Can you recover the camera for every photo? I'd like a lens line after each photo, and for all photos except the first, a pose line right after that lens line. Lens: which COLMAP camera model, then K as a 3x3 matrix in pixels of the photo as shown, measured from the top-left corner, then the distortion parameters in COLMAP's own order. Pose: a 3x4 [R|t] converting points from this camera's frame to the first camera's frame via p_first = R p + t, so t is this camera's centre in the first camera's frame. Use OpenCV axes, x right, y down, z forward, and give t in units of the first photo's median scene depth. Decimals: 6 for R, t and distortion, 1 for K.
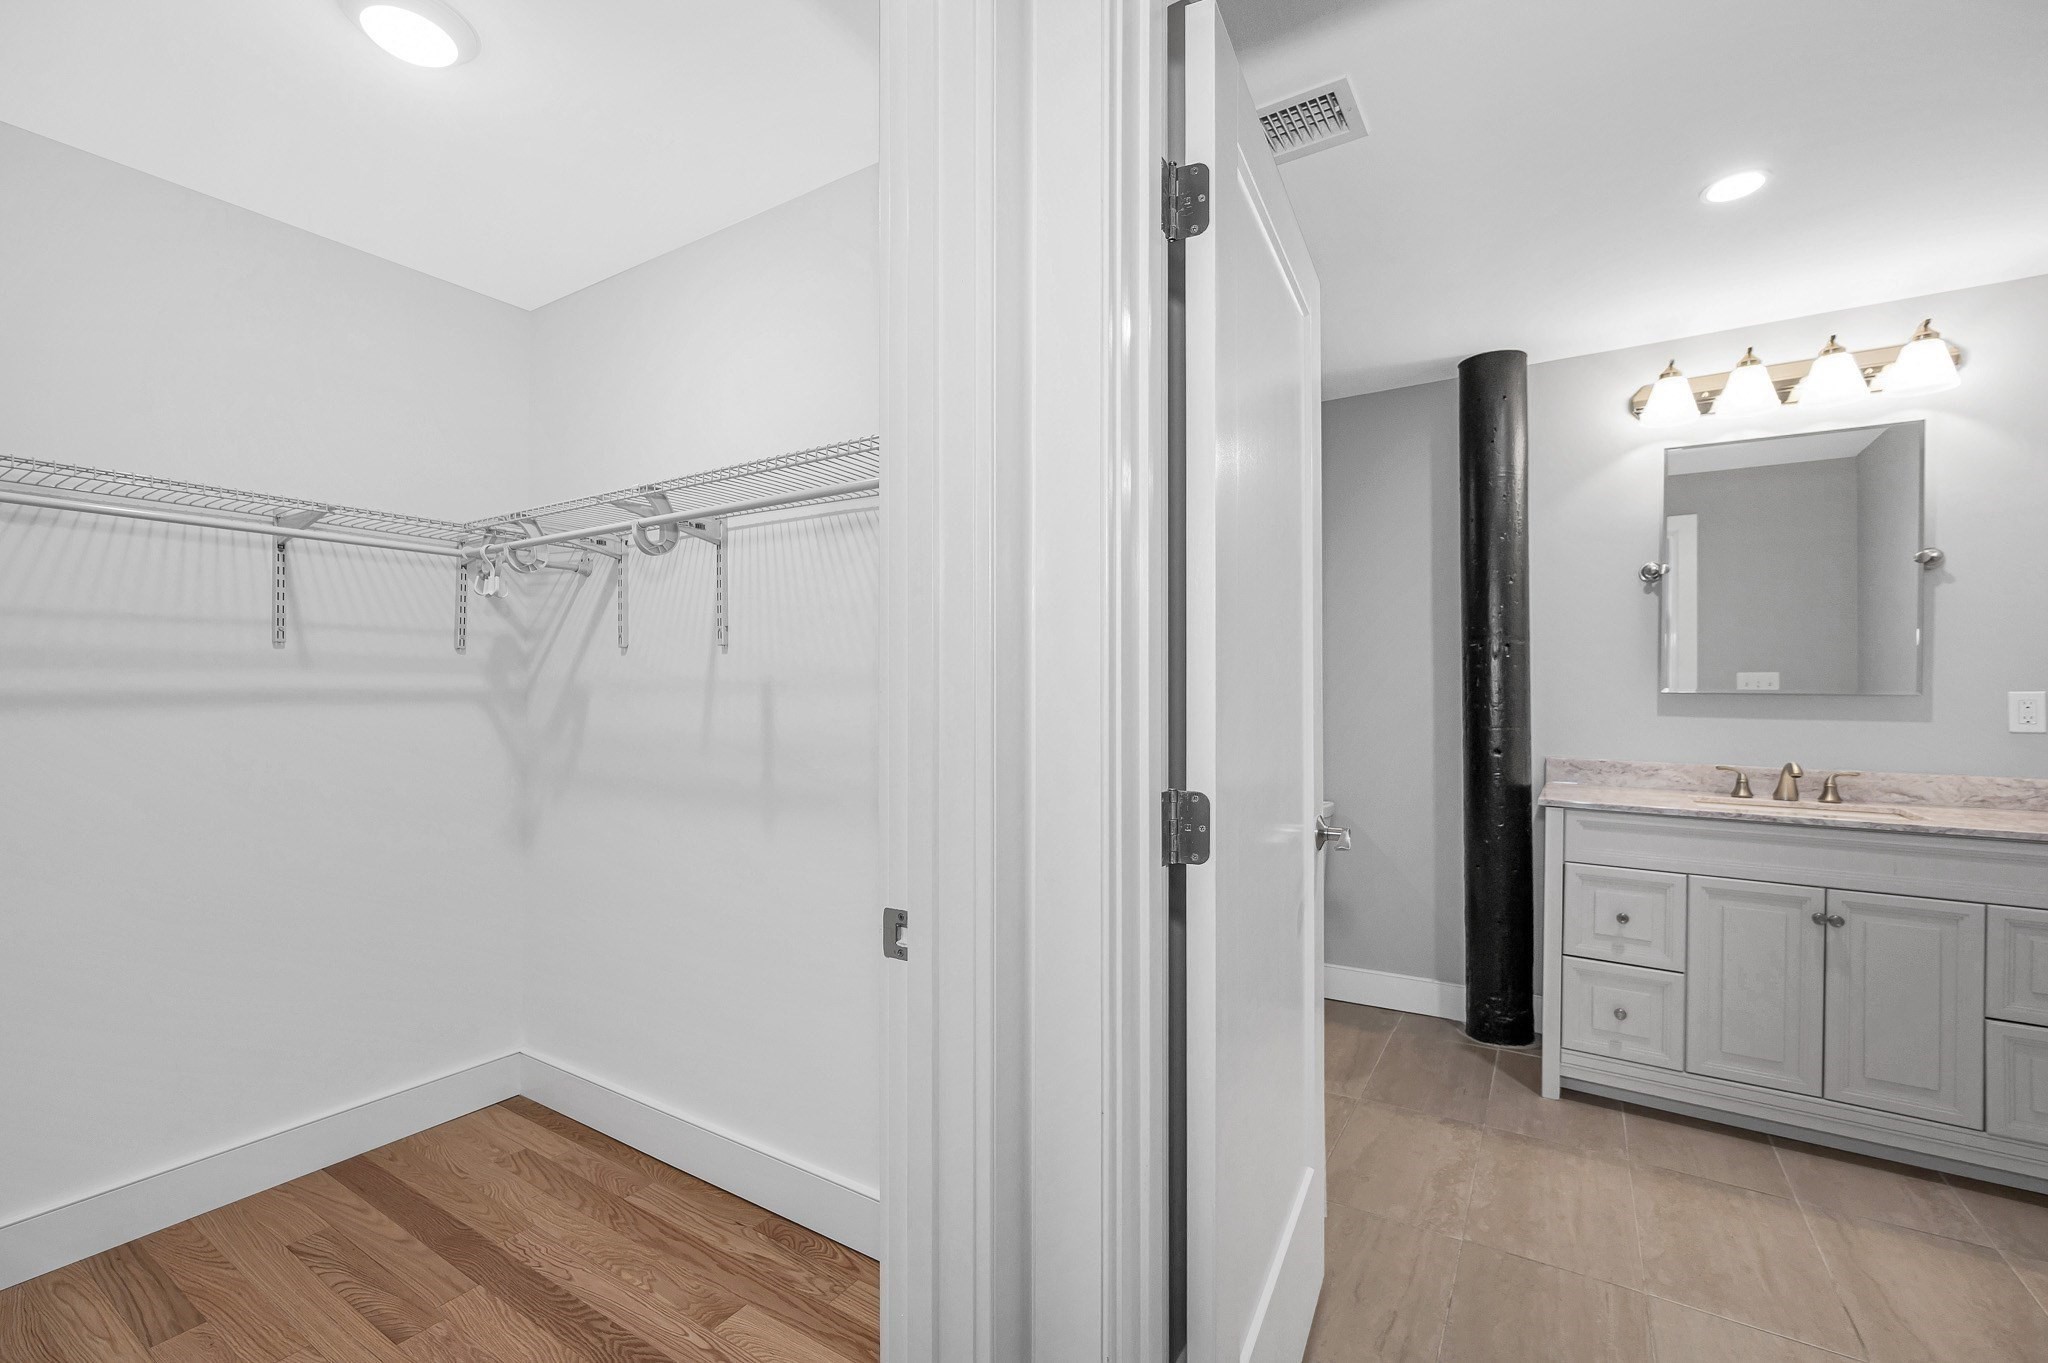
lens RADIAL K [[838.4, 0, 1010.6], [0, 838.4, 689.5], [0, 0, 1]] dist [-0.000725, -0.000916]
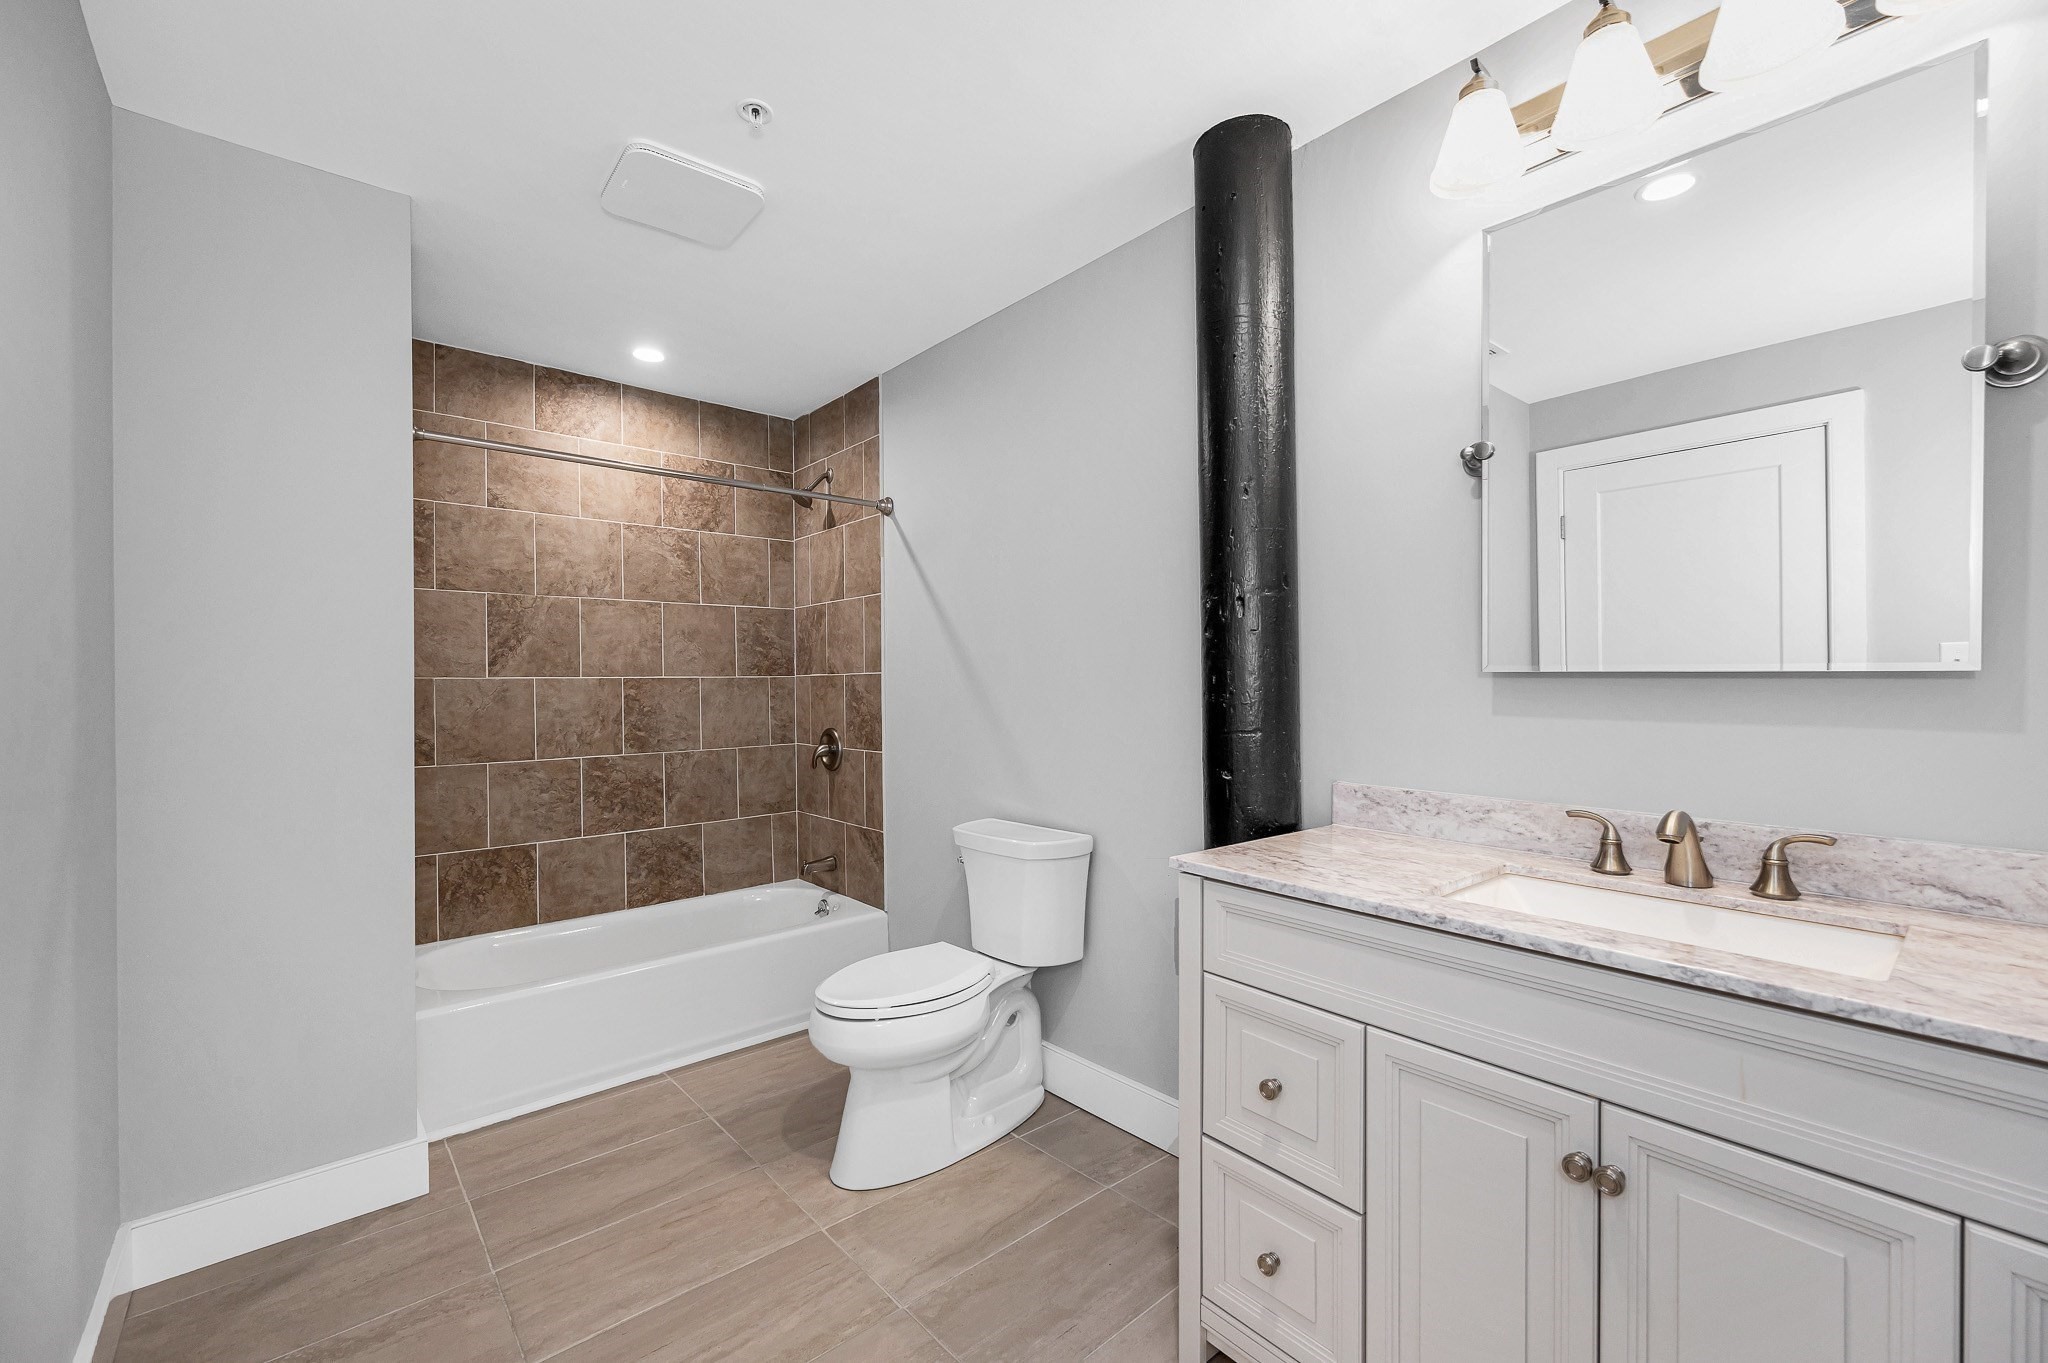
lens RADIAL K [[838.4, 0, 1063.6], [0, 838.4, 686.2], [0, 0, 1]] dist [-0.000725, -0.000916]
pose [[0.962686, -0.004860, -0.270578, 0.690032], [0.006560, 0.999964, 0.005379, 0.008263], [0.270542, -0.006953, 0.962683, 0.411421]]
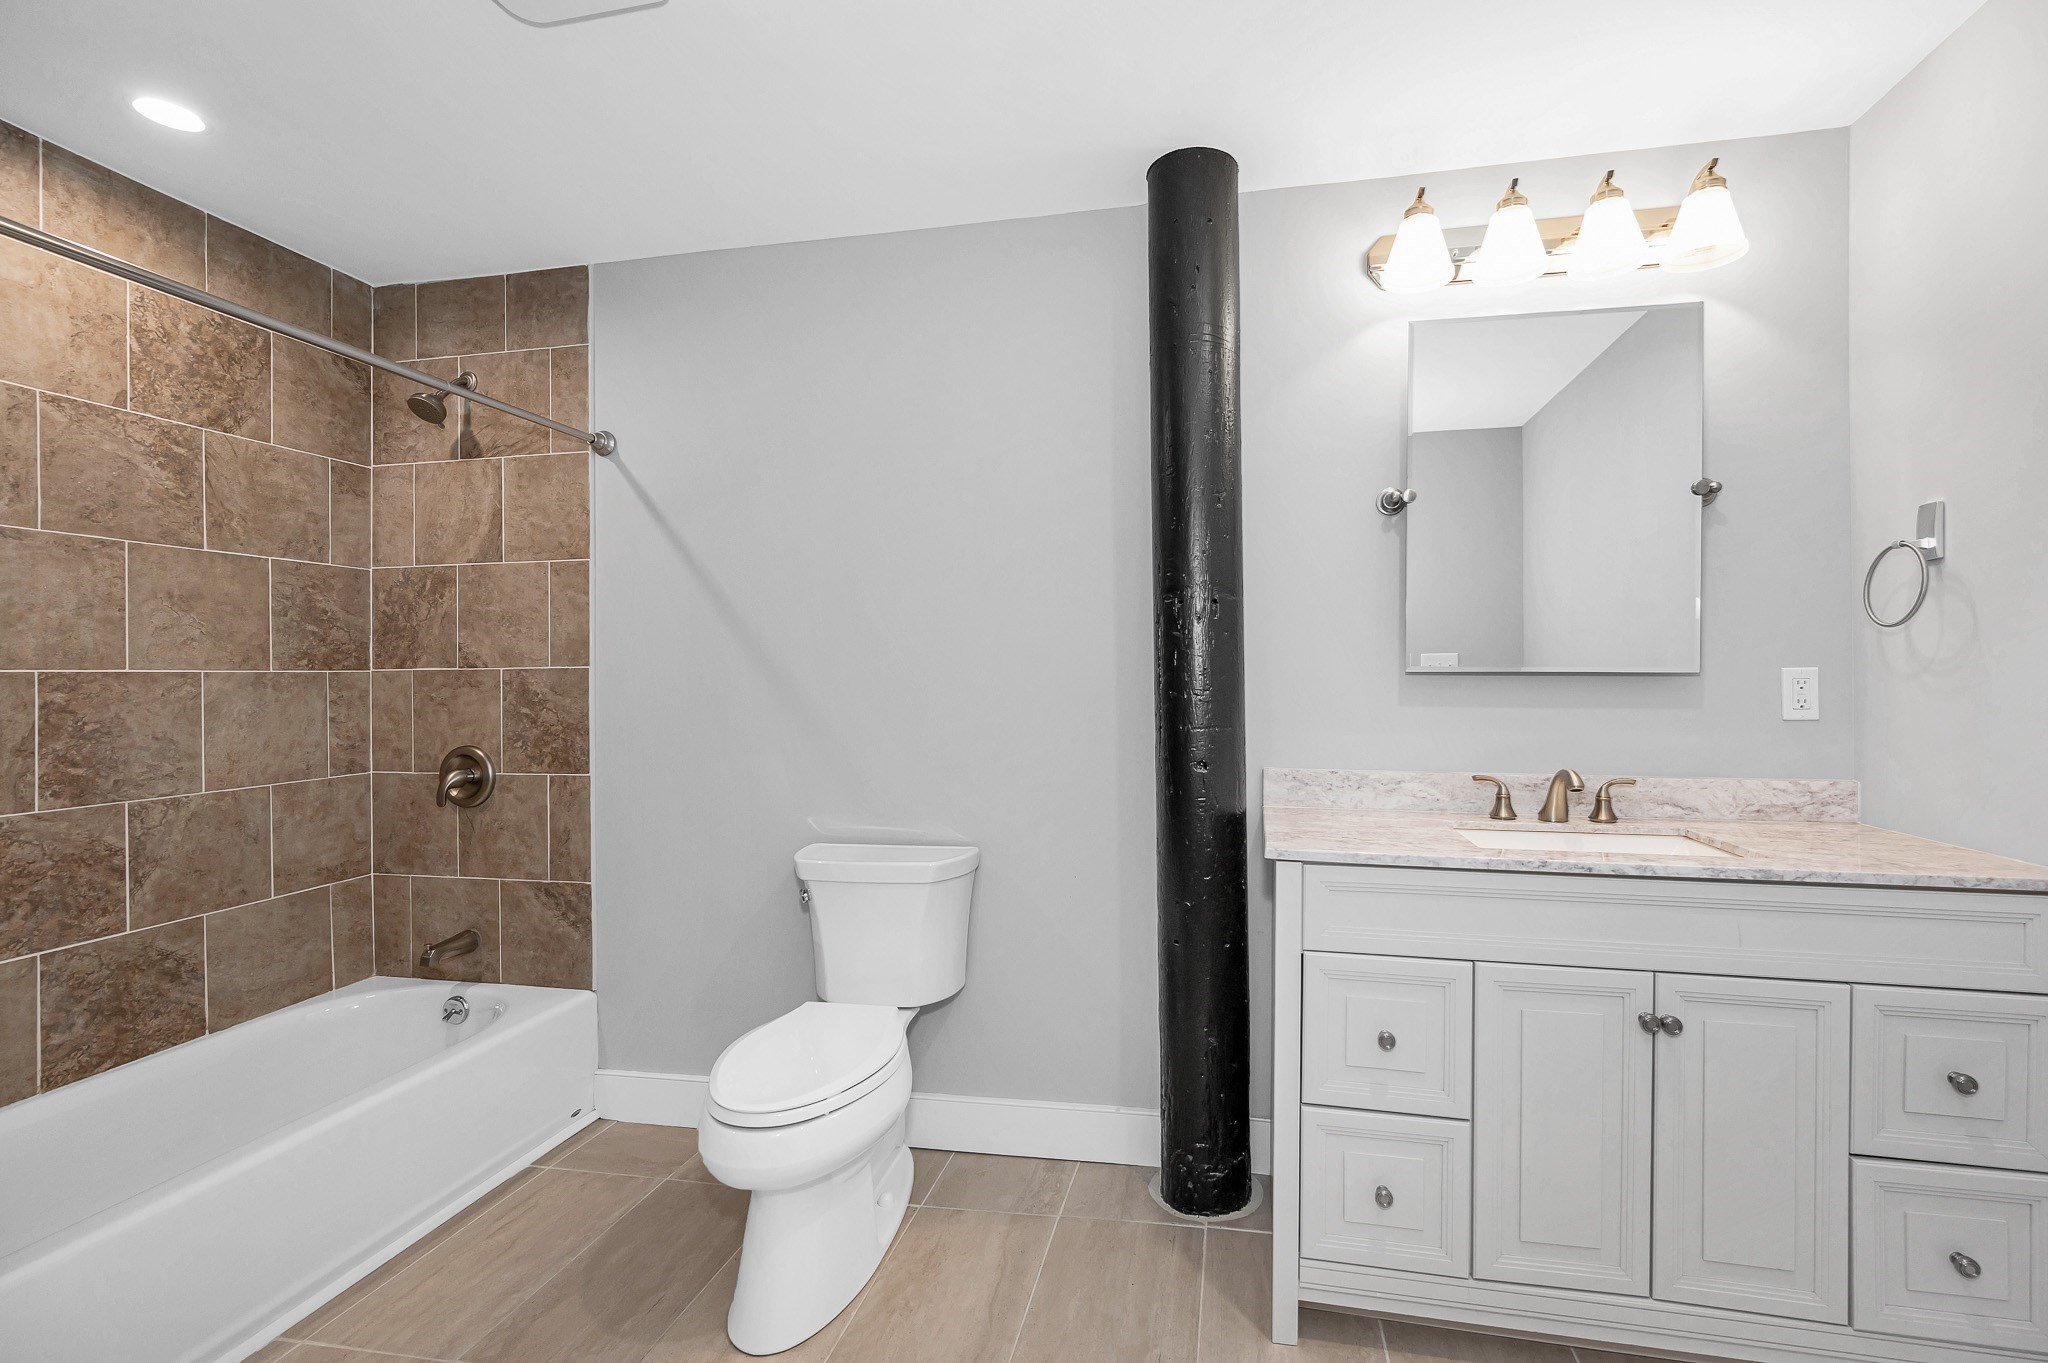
lens RADIAL K [[838.4, 0, 1069.0], [0, 838.4, 681.0], [0, 0, 1]] dist [-0.000725, -0.000916]
pose [[0.926520, -0.005863, 0.376199, 0.266661], [0.004939, 0.999982, 0.003419, 0.007678], [-0.376212, -0.001309, 0.926533, 0.482996]]
